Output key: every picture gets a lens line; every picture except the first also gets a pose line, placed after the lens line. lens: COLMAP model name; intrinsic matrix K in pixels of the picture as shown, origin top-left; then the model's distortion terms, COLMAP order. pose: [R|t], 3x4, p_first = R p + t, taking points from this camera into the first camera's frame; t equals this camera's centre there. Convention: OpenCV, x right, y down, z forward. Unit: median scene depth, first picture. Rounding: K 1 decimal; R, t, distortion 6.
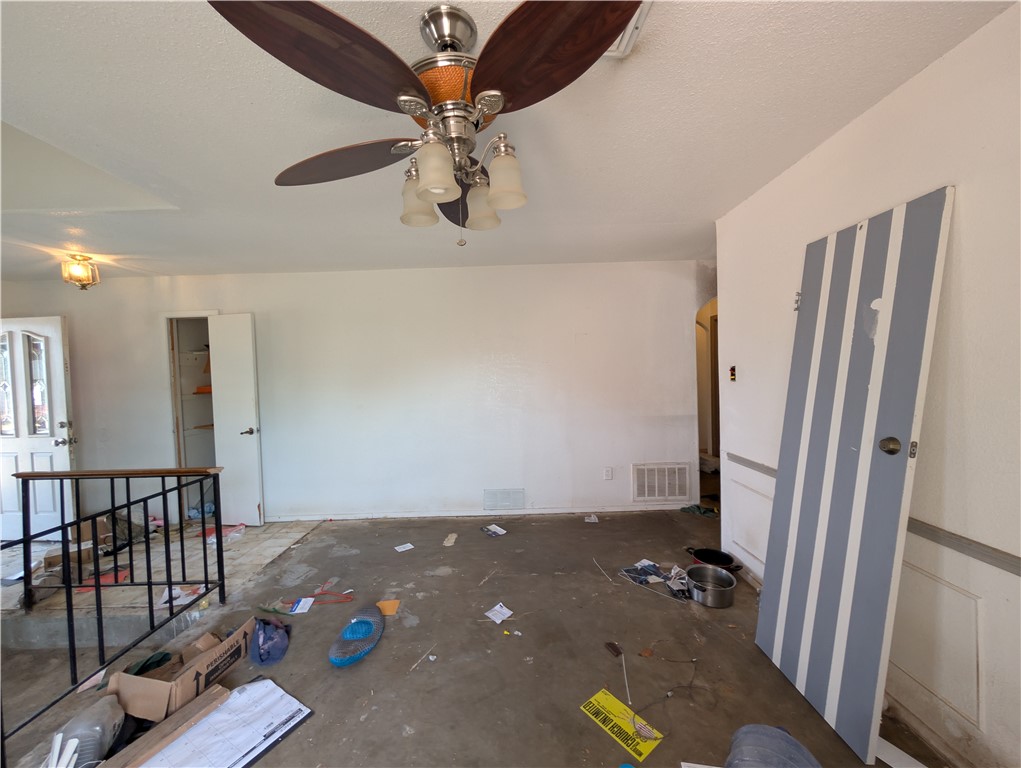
lens RADIAL K [[392.3, 0, 510.5], [0, 392.3, 384.0], [0, 0, 1]] dist [0.000245, 0.000120]
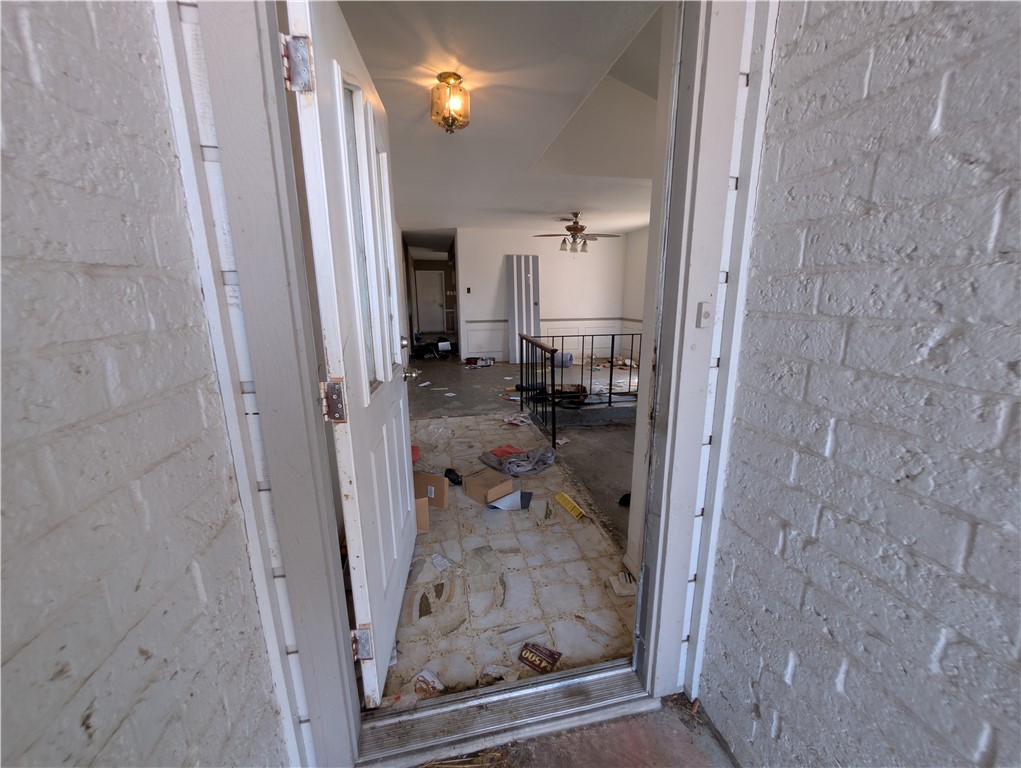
lens RADIAL K [[388.2, 0, 512.8], [0, 388.2, 385.2], [0, 0, 1]] dist [0.000405, 0.000319]
pose [[-0.200222, -0.193019, 0.960549, -1.896534], [0.041776, 0.977828, 0.205200, 0.065227], [-0.978859, 0.081214, -0.187719, 1.074493]]
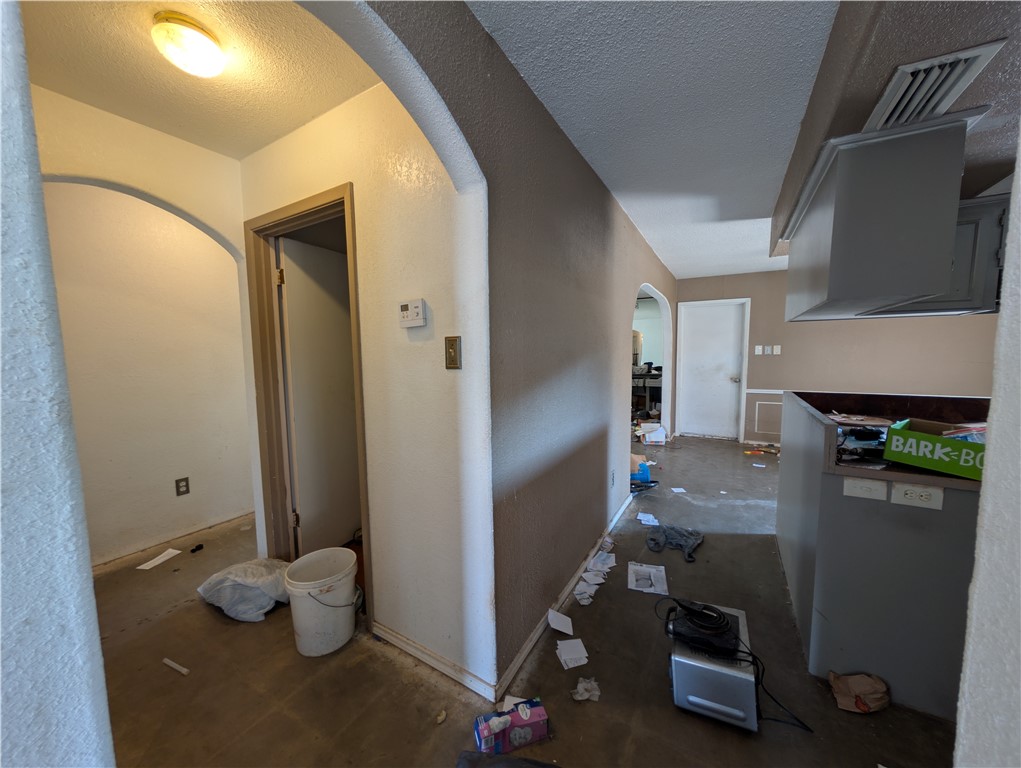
lens RADIAL K [[370.7, 0, 510.5], [0, 370.7, 384.0], [0, 0, 1]] dist [0.000805, 0.000061]
pose [[0.513309, -0.053020, 0.856565, 0.546480], [0.023852, 0.998586, 0.047517, -0.030724], [-0.857873, -0.003960, 0.513847, 0.982300]]
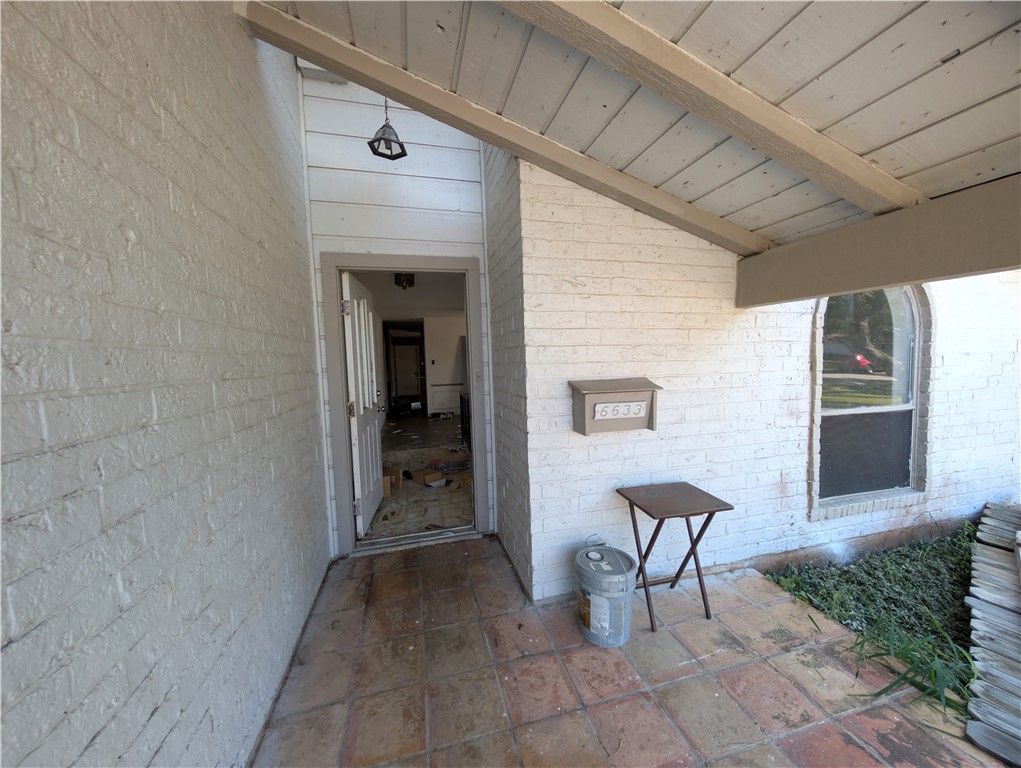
lens RADIAL K [[370.7, 0, 510.5], [0, 370.7, 384.0], [0, 0, 1]] dist [0.000805, 0.000061]
pose [[-0.252973, -0.023809, 0.967180, -2.518514], [0.069395, 0.996676, 0.042685, 0.065452], [-0.964981, 0.077915, -0.250480, 1.008214]]
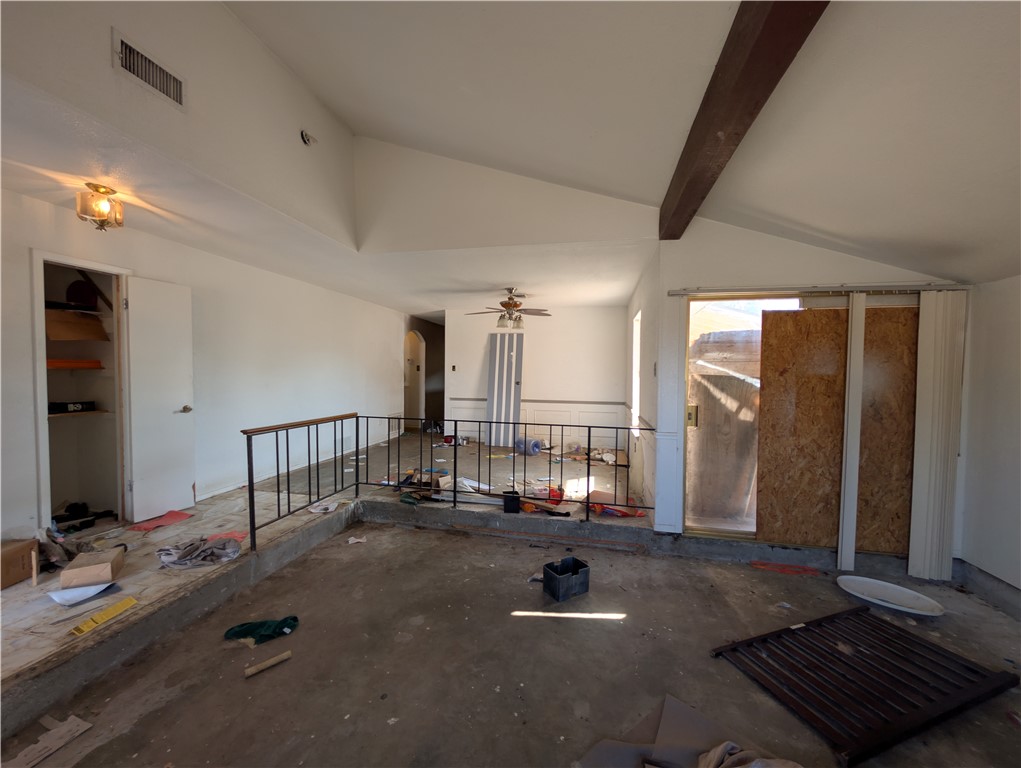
lens RADIAL K [[388.2, 0, 512.8], [0, 388.2, 385.2], [0, 0, 1]] dist [0.000405, 0.000319]
pose [[0.209201, -0.001028, 0.977872, -1.712416], [0.011021, 0.999938, -0.001307, 0.085971], [-0.977811, 0.011051, 0.209199, 0.021343]]
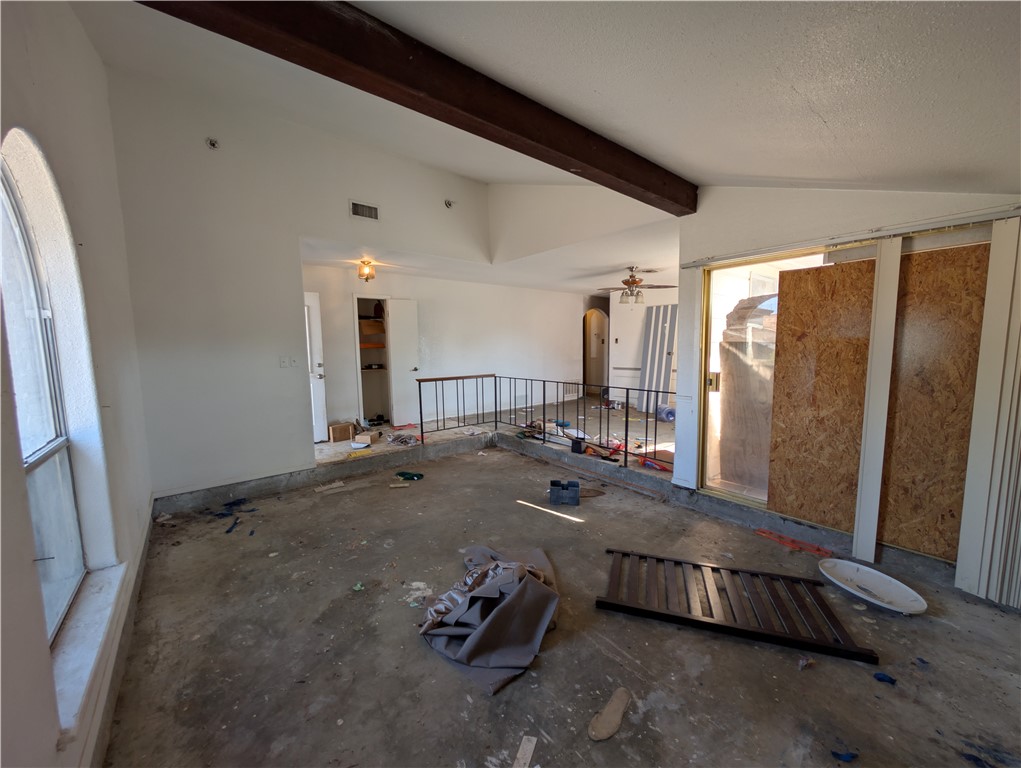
lens RADIAL K [[388.2, 0, 512.8], [0, 388.2, 385.2], [0, 0, 1]] dist [0.000405, 0.000319]
pose [[0.771358, -0.046216, 0.634722, -1.711322], [0.010325, 0.998137, 0.060129, 0.110872], [-0.636318, -0.039828, 0.770398, -0.717183]]
